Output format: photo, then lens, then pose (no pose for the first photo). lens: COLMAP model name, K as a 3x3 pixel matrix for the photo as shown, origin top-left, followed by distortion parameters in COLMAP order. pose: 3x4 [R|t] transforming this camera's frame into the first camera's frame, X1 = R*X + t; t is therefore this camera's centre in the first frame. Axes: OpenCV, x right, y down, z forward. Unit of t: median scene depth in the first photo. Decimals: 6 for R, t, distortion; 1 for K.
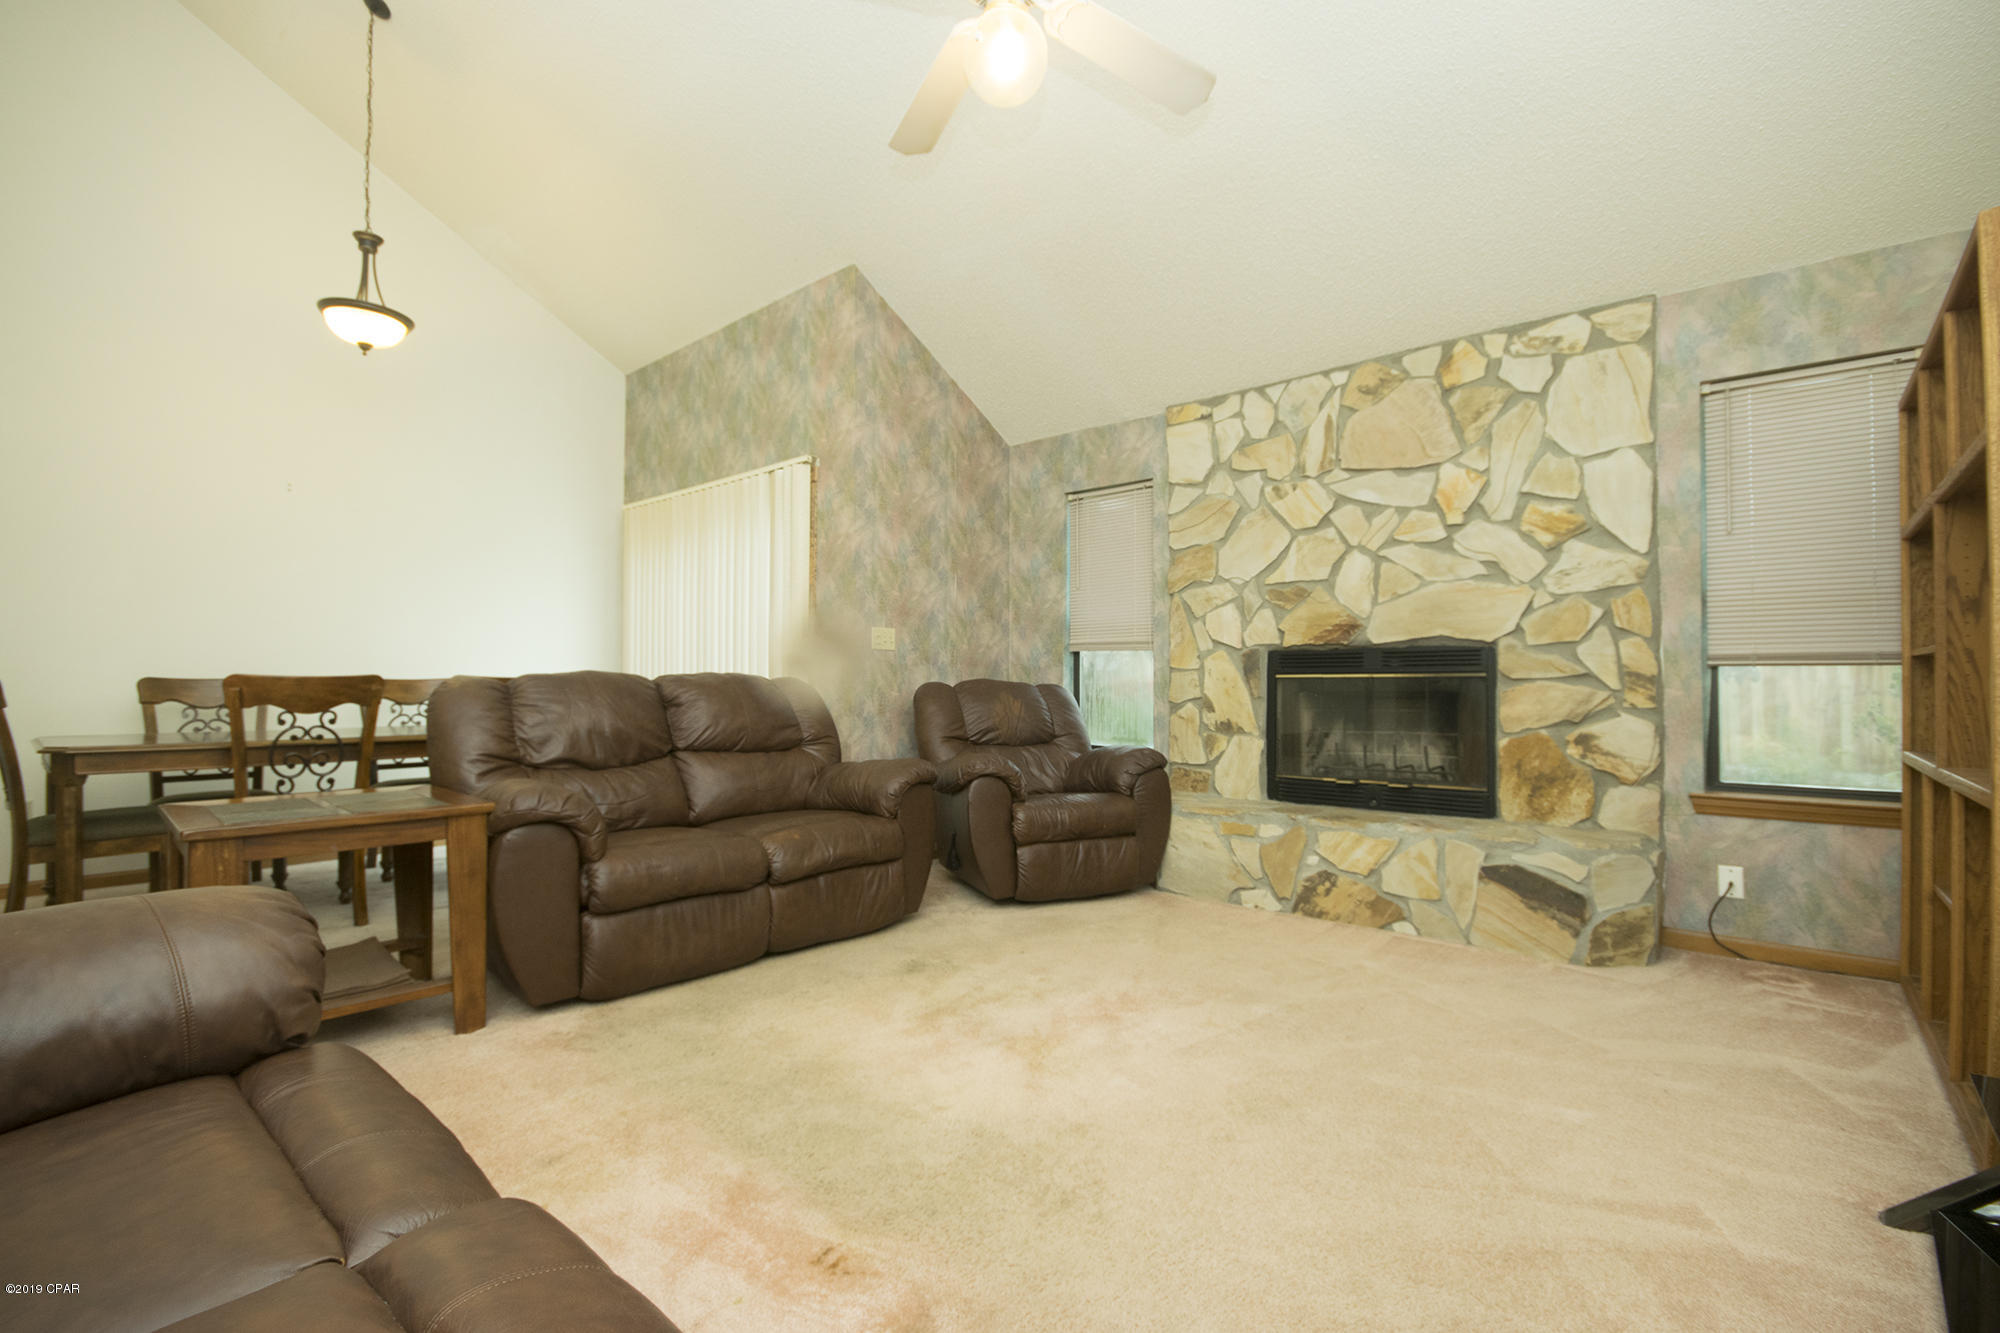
lens RADIAL K [[886.8, 0, 991.9], [0, 886.8, 673.5], [0, 0, 1]] dist [0.001069, -0.007207]
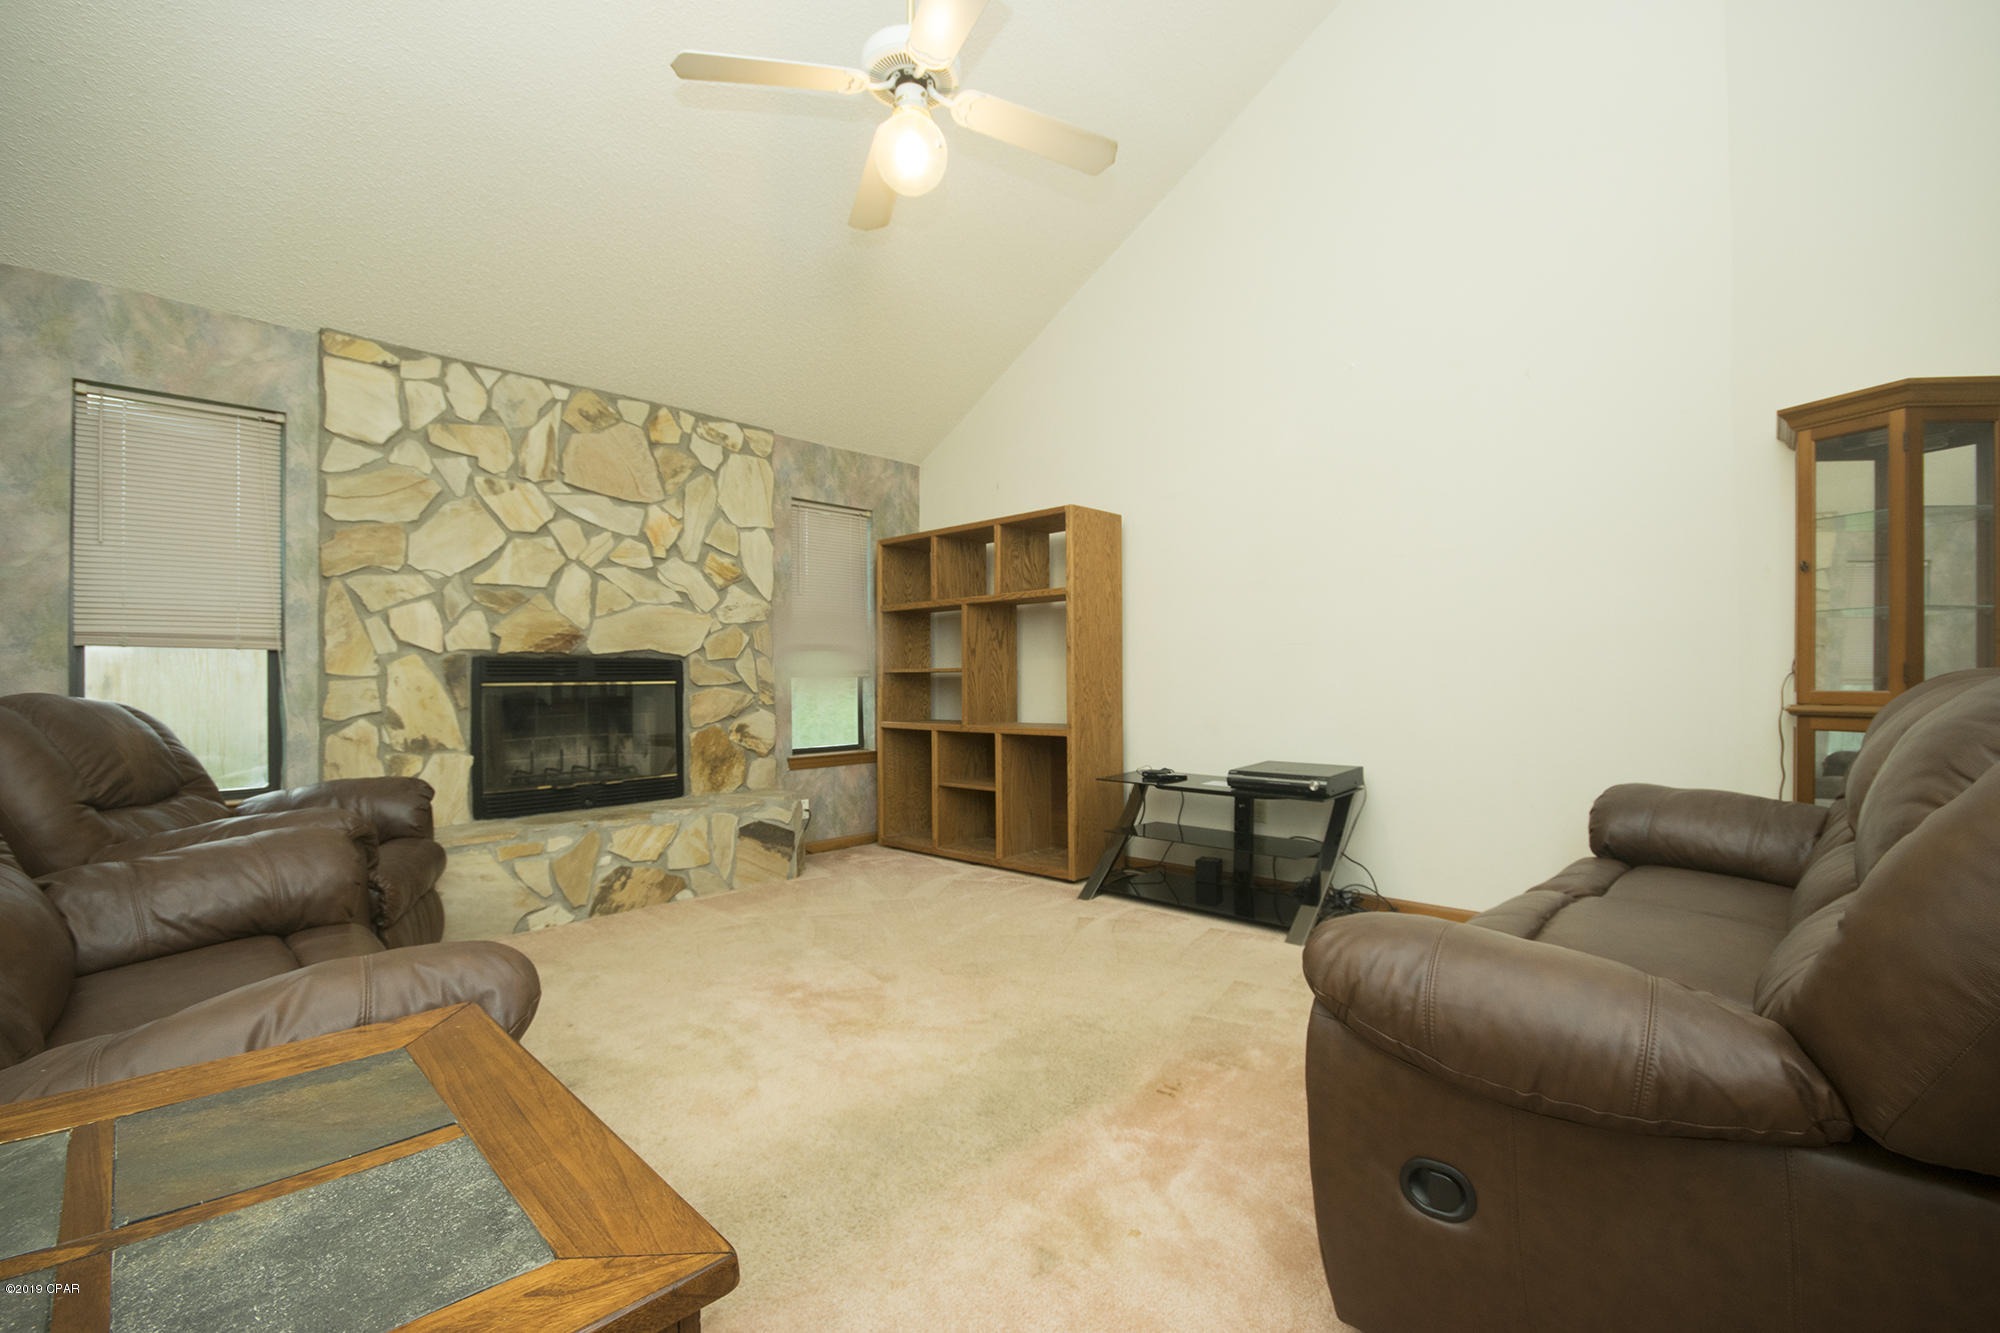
lens RADIAL K [[886.8, 0, 1002.9], [0, 886.8, 673.1], [0, 0, 1]] dist [0.001069, -0.007207]
pose [[0.027801, 0.003774, 0.999606, -0.660672], [-0.004321, 0.999984, -0.003656, -0.008898], [-0.999604, -0.004218, 0.027817, 0.493617]]
